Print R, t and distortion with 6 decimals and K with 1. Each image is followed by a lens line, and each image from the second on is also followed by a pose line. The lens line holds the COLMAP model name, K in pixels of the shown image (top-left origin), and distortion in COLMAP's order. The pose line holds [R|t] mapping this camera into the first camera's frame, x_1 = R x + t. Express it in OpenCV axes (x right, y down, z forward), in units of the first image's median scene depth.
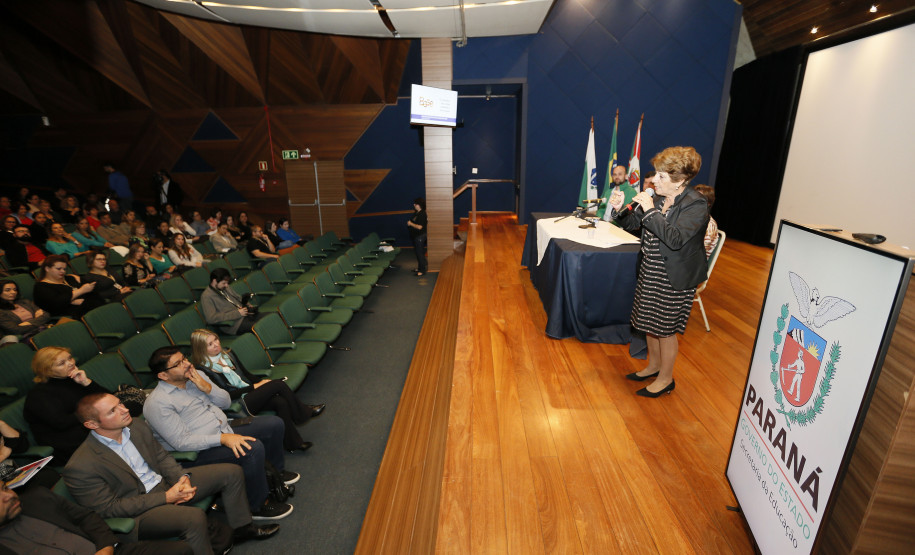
lens RADIAL K [[415.3, 0, 457.5], [0, 415.3, 277.5], [0, 0, 1]] dist [-0.047981, 0.014017]
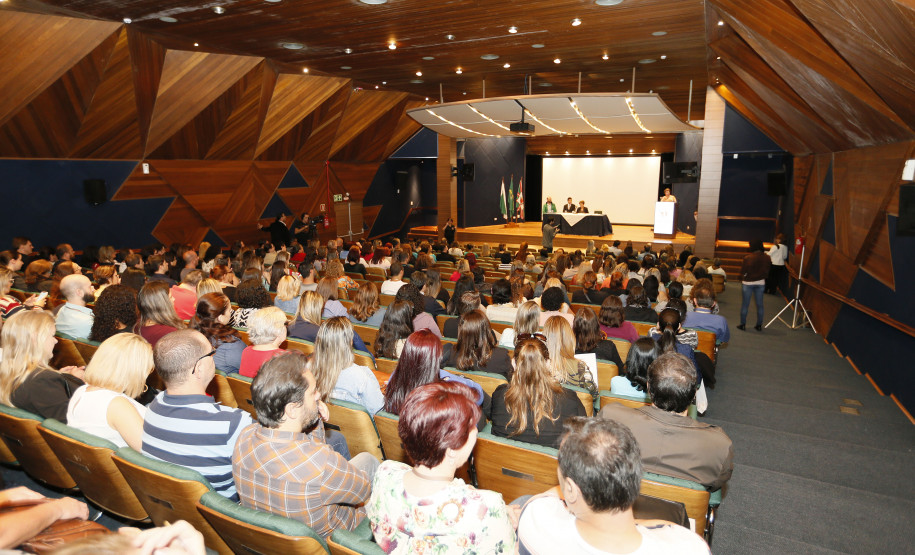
lens RADIAL K [[514.3, 0, 457.5], [0, 514.3, 277.5], [0, 0, 1]] dist [-0.023747, 0.000958]
pose [[0.400438, -0.182824, 0.897900, -3.682928], [0.265571, 0.960993, 0.077233, -0.179132], [-0.876995, 0.207530, 0.433371, 0.058131]]
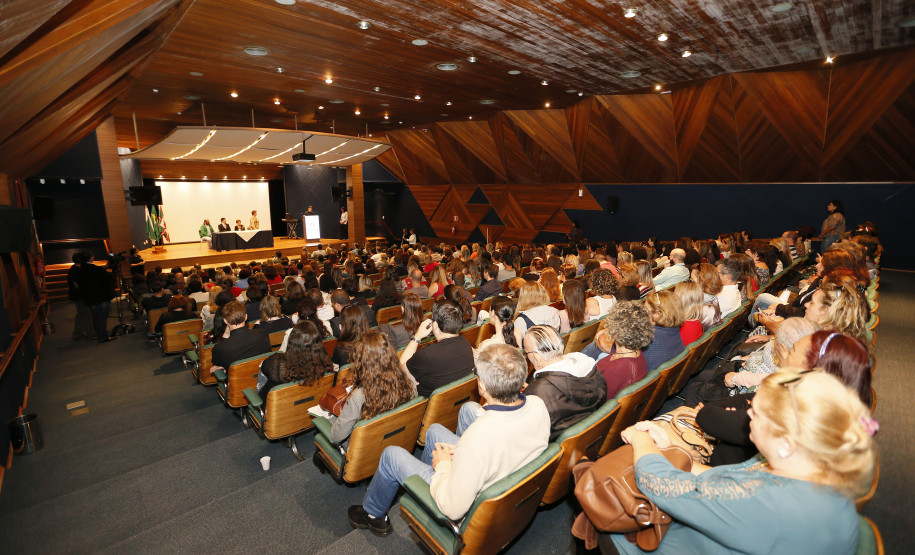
lens RADIAL K [[415.3, 0, 457.5], [0, 415.3, 277.5], [0, 0, 1]] dist [-0.047981, 0.014017]
pose [[-0.725726, -0.133130, 0.674980, -3.556931], [0.201328, 0.897055, 0.393395, -0.770506], [-0.657866, 0.421390, -0.624213, 2.032117]]
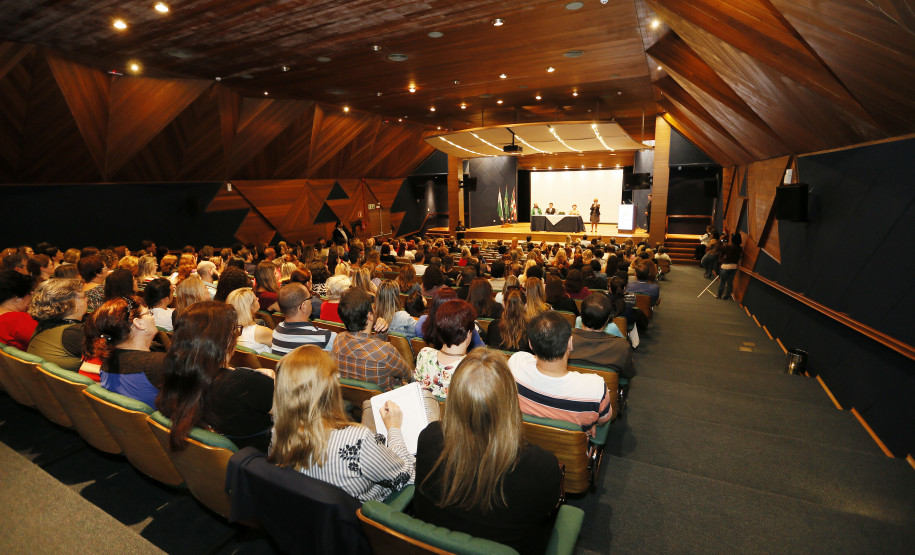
lens RADIAL K [[415.3, 0, 457.5], [0, 415.3, 277.5], [0, 0, 1]] dist [-0.047981, 0.014017]
pose [[0.413734, -0.205994, 0.886787, -3.810577], [0.284268, 0.954594, 0.089119, -0.161495], [-0.864879, 0.215214, 0.453506, 0.004730]]
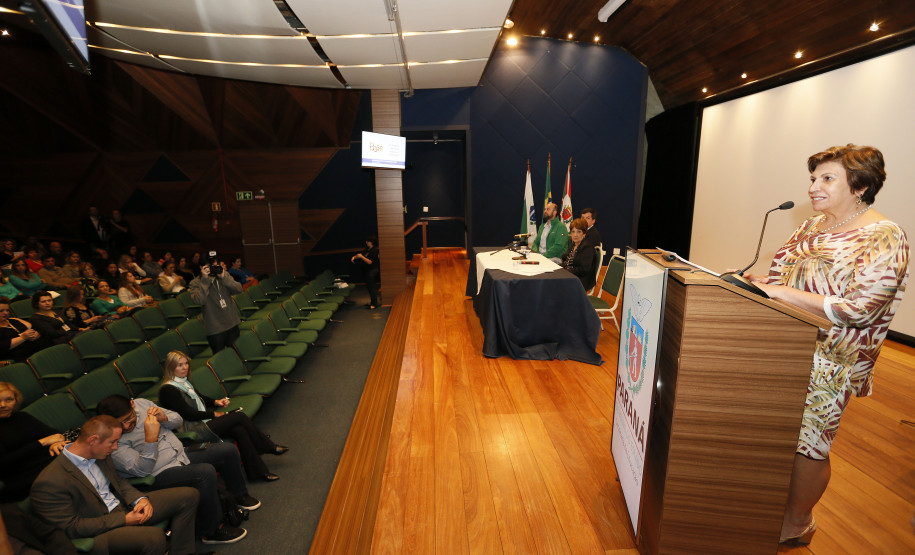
lens RADIAL K [[415.3, 0, 457.5], [0, 415.3, 277.5], [0, 0, 1]] dist [-0.047981, 0.014017]
pose [[0.994762, -0.026906, 0.098611, 0.028722], [0.035315, 0.995794, -0.084547, 0.016140], [-0.095921, 0.087586, 0.991528, -0.086793]]
